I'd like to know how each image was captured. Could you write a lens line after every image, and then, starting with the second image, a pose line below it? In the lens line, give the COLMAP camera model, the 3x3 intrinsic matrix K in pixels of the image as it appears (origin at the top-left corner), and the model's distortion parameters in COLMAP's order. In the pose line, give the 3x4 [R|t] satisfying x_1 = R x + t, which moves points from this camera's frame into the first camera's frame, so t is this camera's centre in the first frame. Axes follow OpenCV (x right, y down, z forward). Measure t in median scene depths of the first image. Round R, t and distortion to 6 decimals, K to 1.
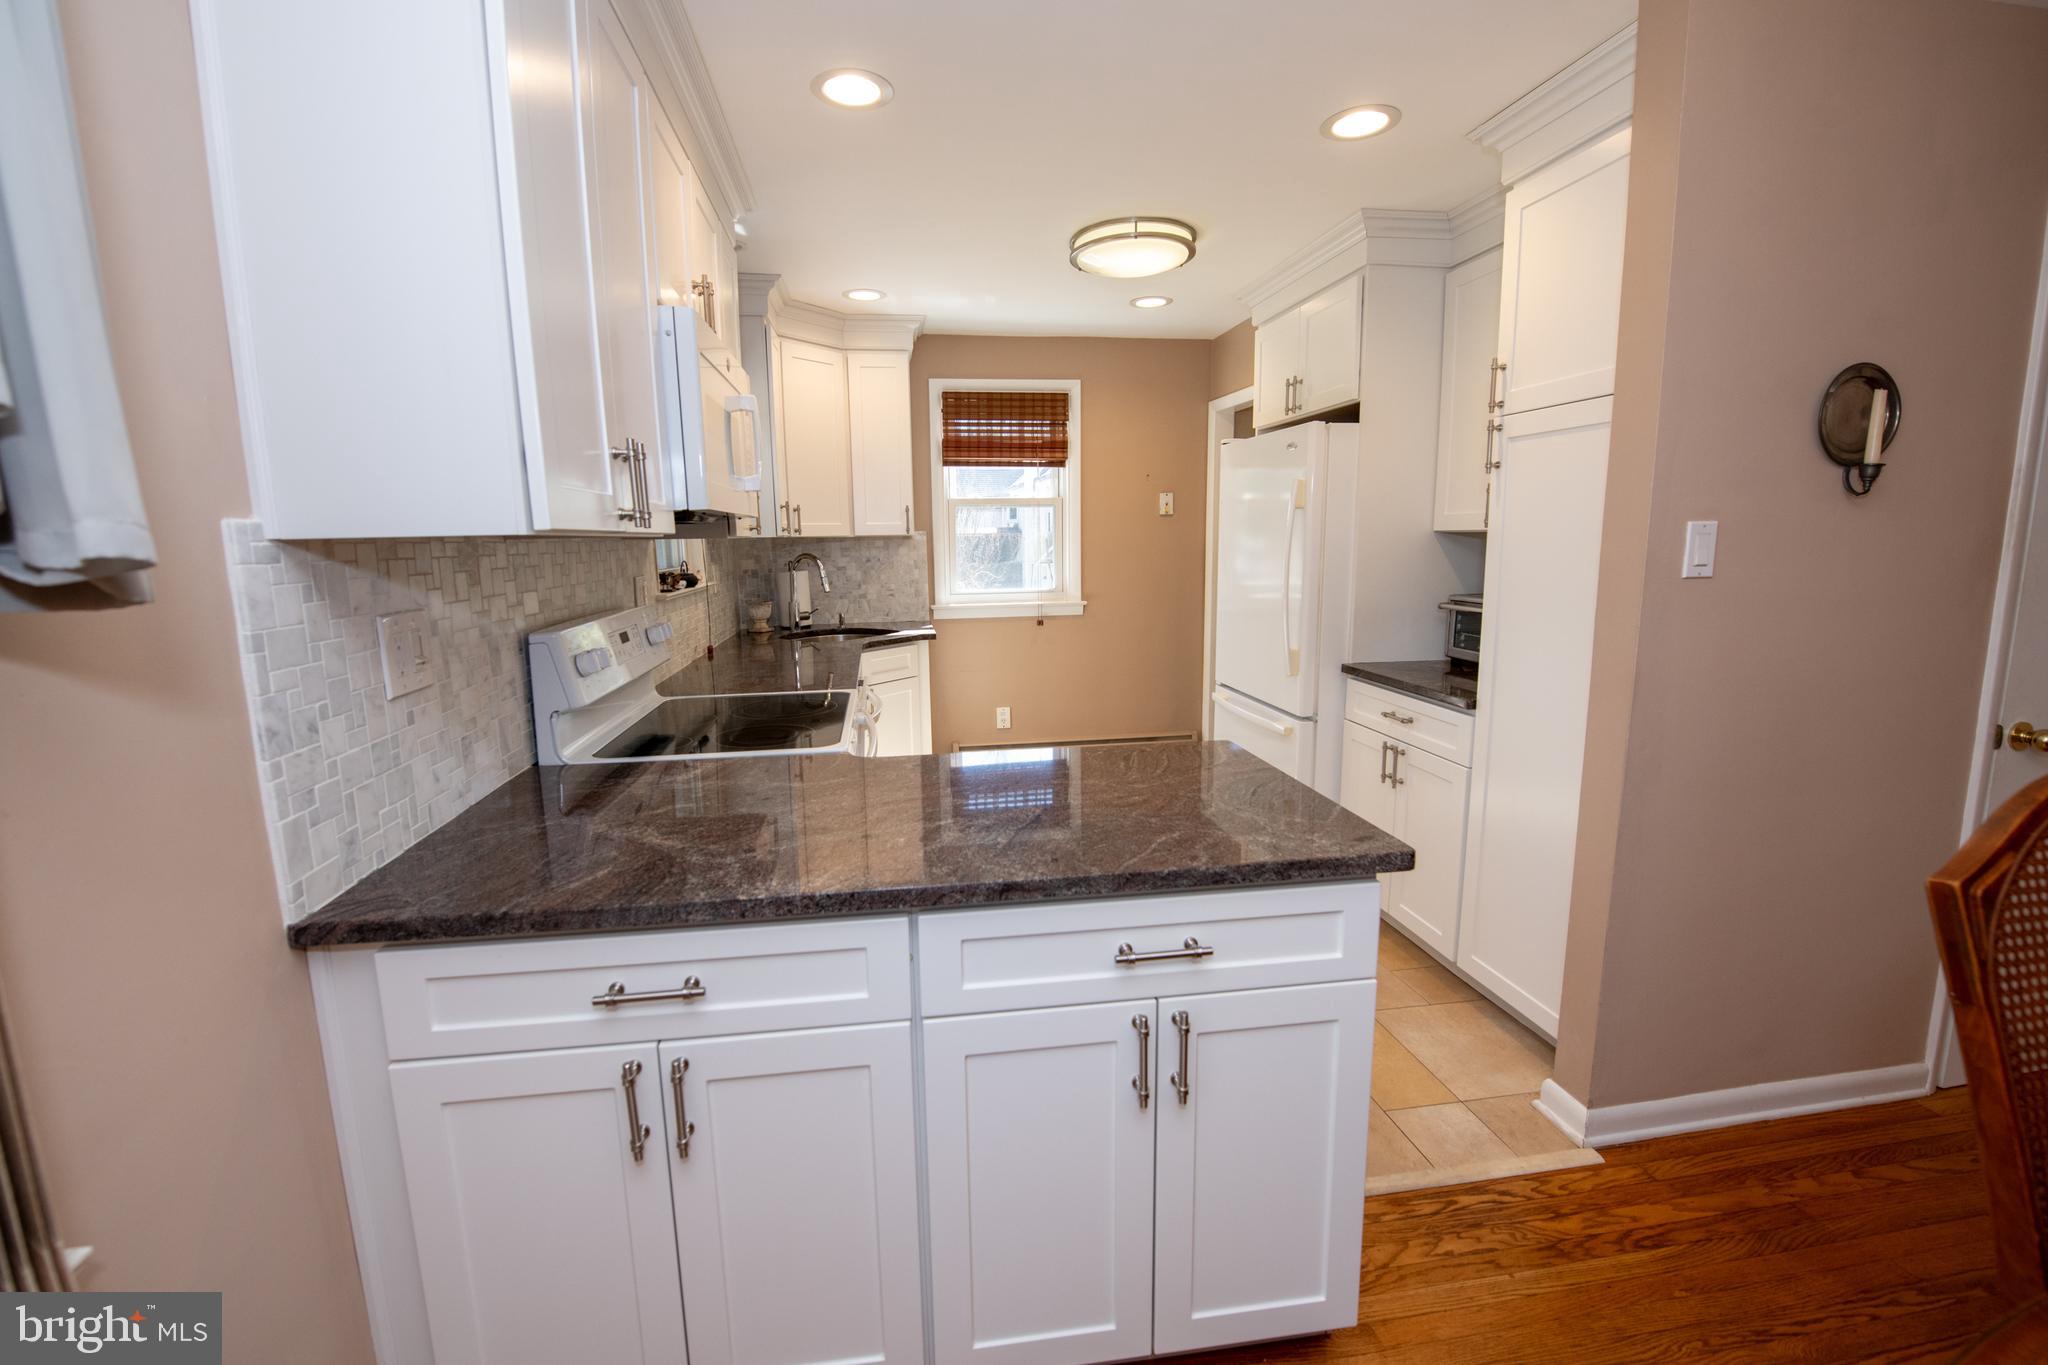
lens RADIAL K [[859.7, 0, 1000.0], [0, 859.7, 667.5], [0, 0, 1]] dist [-0.014197, -0.002969]
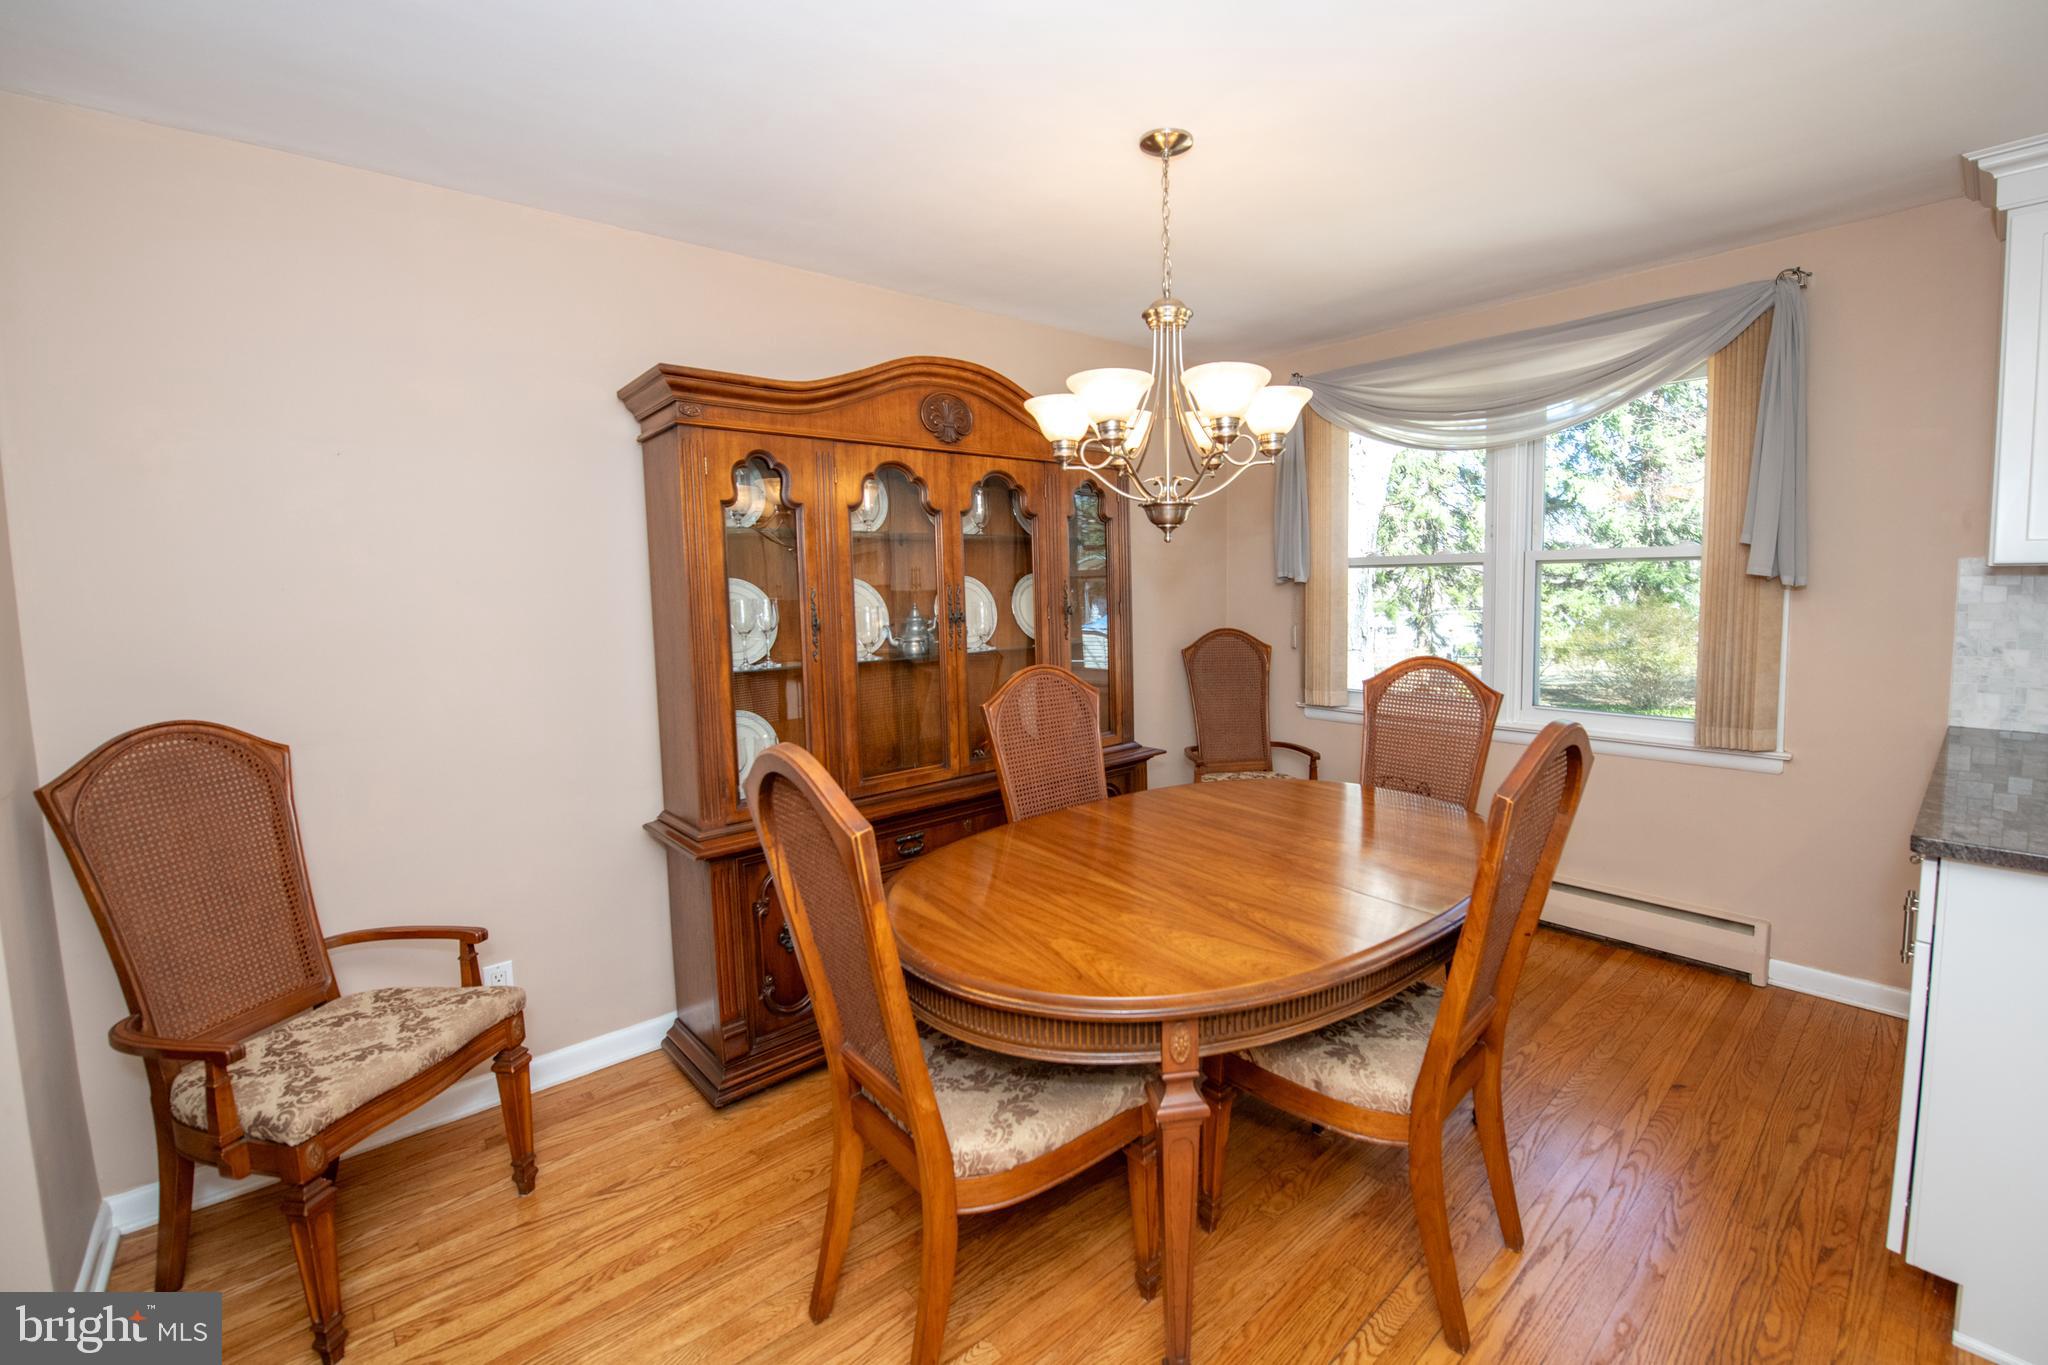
lens RADIAL K [[859.7, 0, 1084.4], [0, 859.7, 651.3], [0, 0, 1]] dist [-0.014197, -0.002969]
pose [[-0.818618, 0.076487, -0.569222, 0.624648], [-0.058058, 0.974996, 0.214506, -0.067747], [0.571396, 0.208646, -0.793709, 0.362369]]
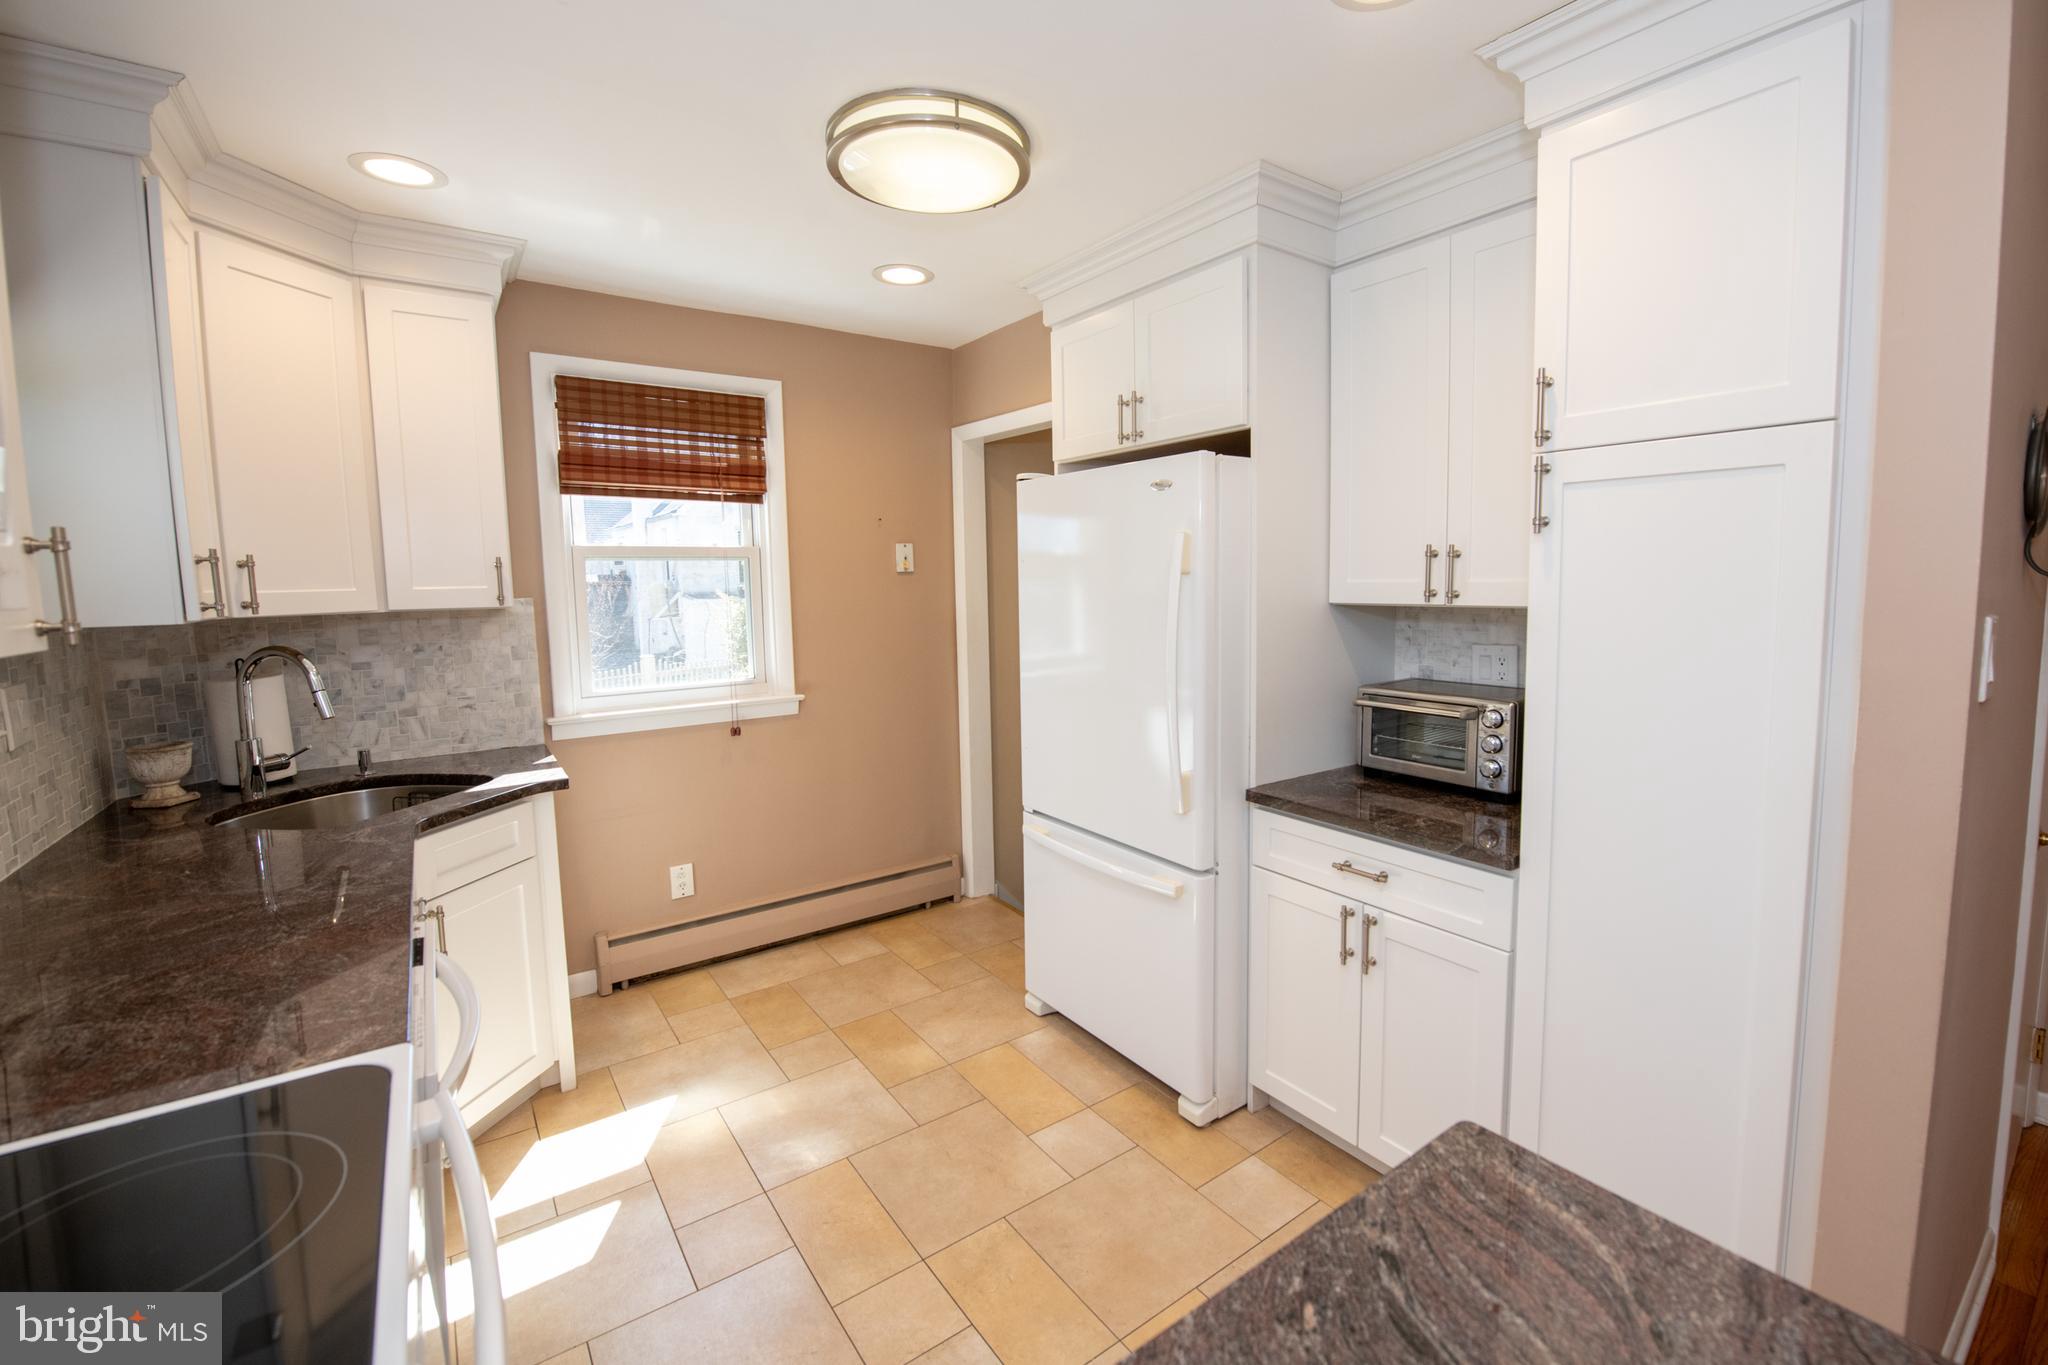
lens RADIAL K [[870.5, 0, 1076.0], [0, 870.5, 655.2], [0, 0, 1]] dist [-0.017858, -0.001105]
pose [[0.873973, -0.040681, 0.484268, -0.053146], [0.073551, 0.996084, -0.049065, -0.067011], [-0.480376, 0.078500, 0.873543, 0.315973]]
